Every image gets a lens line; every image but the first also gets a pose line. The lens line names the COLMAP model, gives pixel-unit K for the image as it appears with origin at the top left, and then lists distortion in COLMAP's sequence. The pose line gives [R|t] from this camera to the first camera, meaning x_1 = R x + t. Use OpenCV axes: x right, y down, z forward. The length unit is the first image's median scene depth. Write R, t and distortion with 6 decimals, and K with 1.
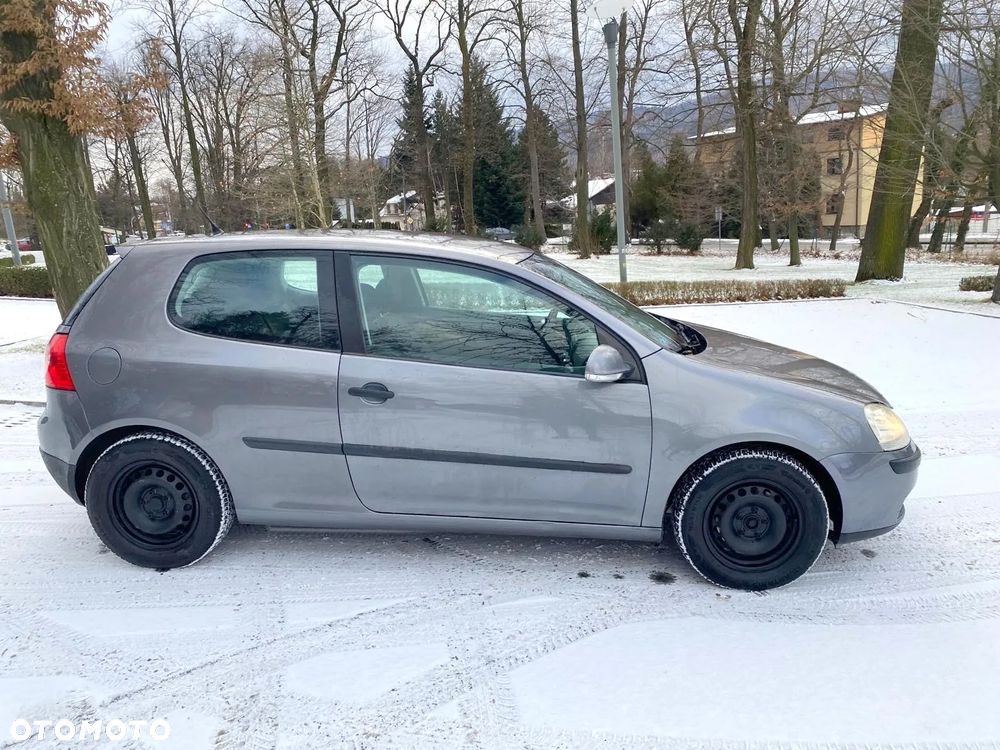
lens RADIAL K [[768.4, 0, 504.1], [0, 768.4, 374.1], [0, 0, 1]] dist [0.012707, -0.011143]
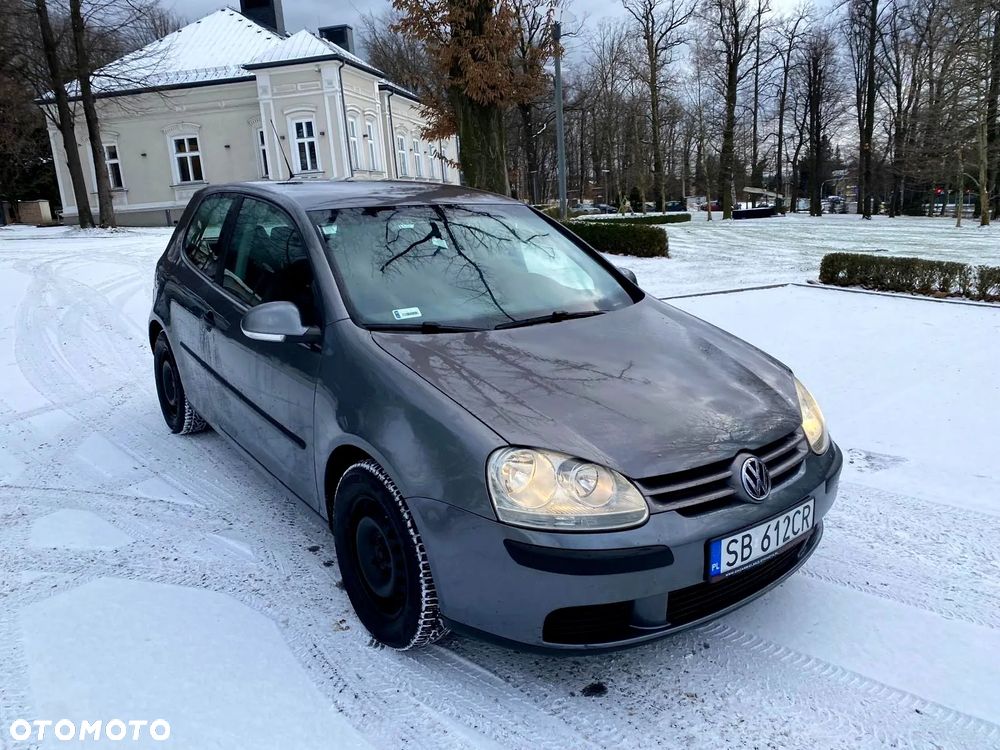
lens RADIAL K [[755.4, 0, 500.0], [0, 755.4, 375.0], [0, 0, 1]] dist [0.006953, 0.000578]
pose [[0.654454, 0.192932, -0.731072, 0.875214], [-0.157727, 0.980461, 0.117550, -0.088183], [0.739467, 0.038379, 0.672098, 0.535965]]
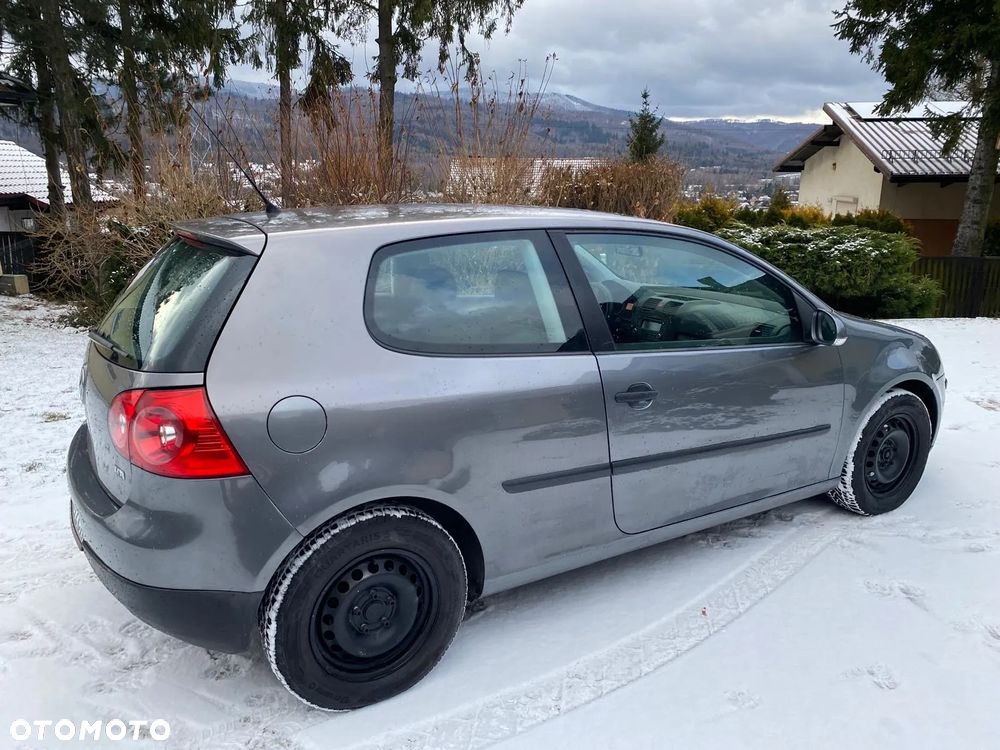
lens RADIAL K [[768.4, 0, 504.1], [0, 768.4, 374.1], [0, 0, 1]] dist [0.012707, -0.011143]
pose [[0.805702, -0.145717, 0.574118, -0.723097], [0.127580, 0.989209, 0.072029, -0.073245], [-0.578419, 0.015212, 0.815598, 0.372647]]
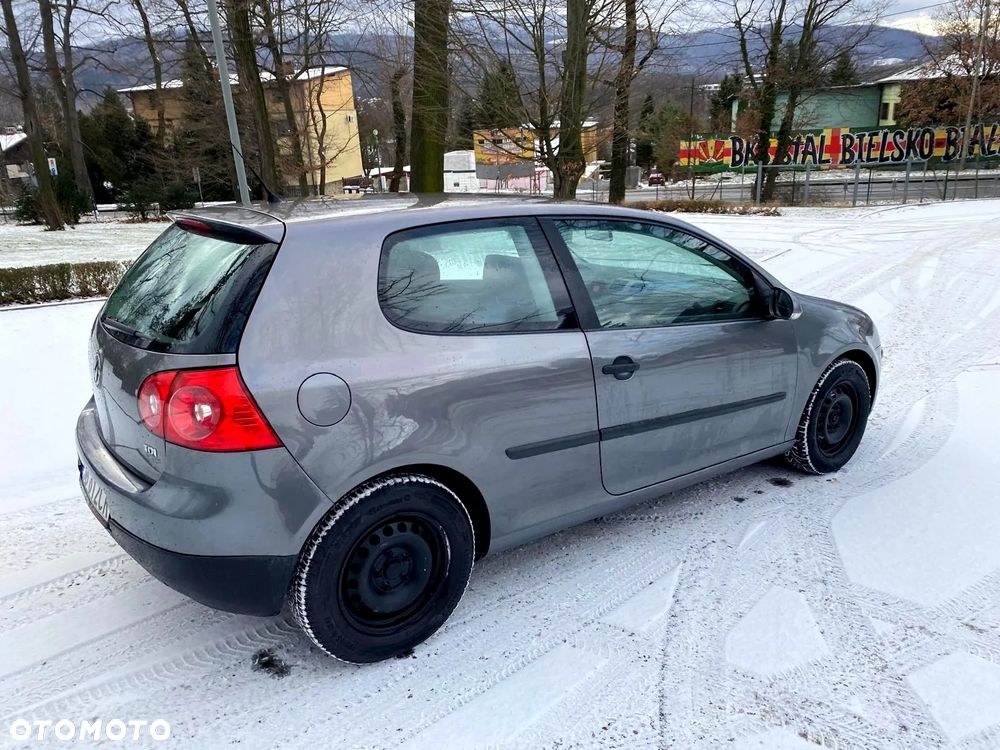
lens RADIAL K [[768.4, 0, 504.1], [0, 768.4, 374.1], [0, 0, 1]] dist [0.012707, -0.011143]
pose [[0.750342, -0.175756, 0.637257, -0.811835], [0.145414, 0.984279, 0.100247, -0.075852], [-0.644858, 0.017447, 0.764103, 0.364116]]
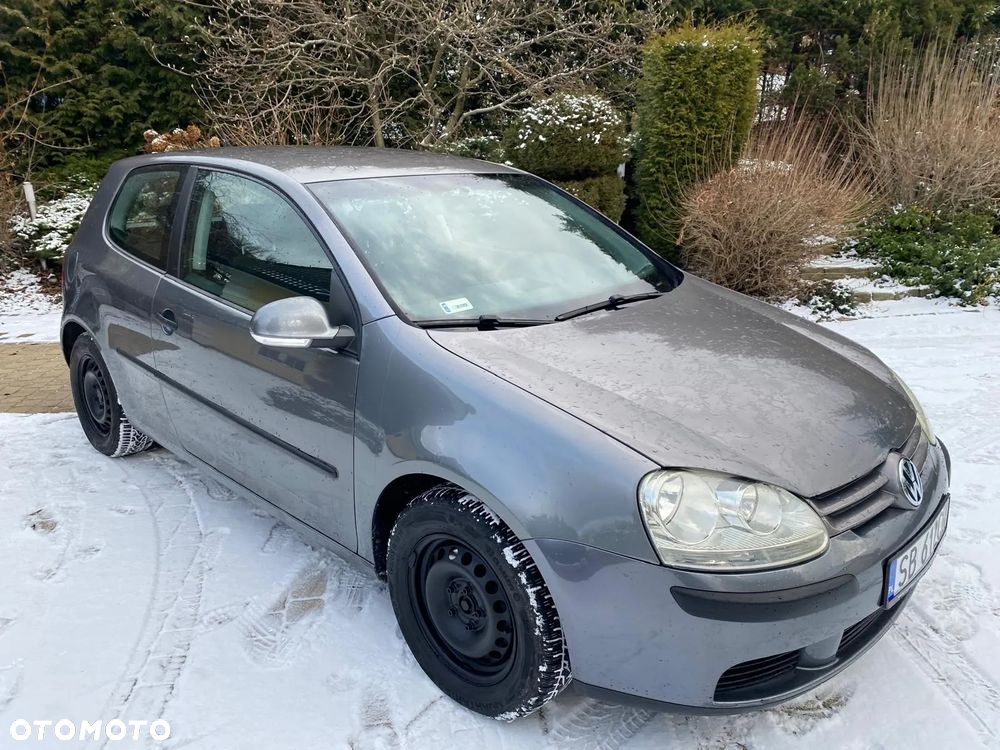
lens RADIAL K [[754.2, 0, 496.8], [0, 754.2, 349.7], [0, 0, 1]] dist [0.007565, -0.007348]
pose [[0.775229, 0.157450, -0.611743, 0.651559], [-0.126476, 0.987516, 0.093890, -0.071099], [0.618889, 0.004585, 0.785465, 0.498820]]
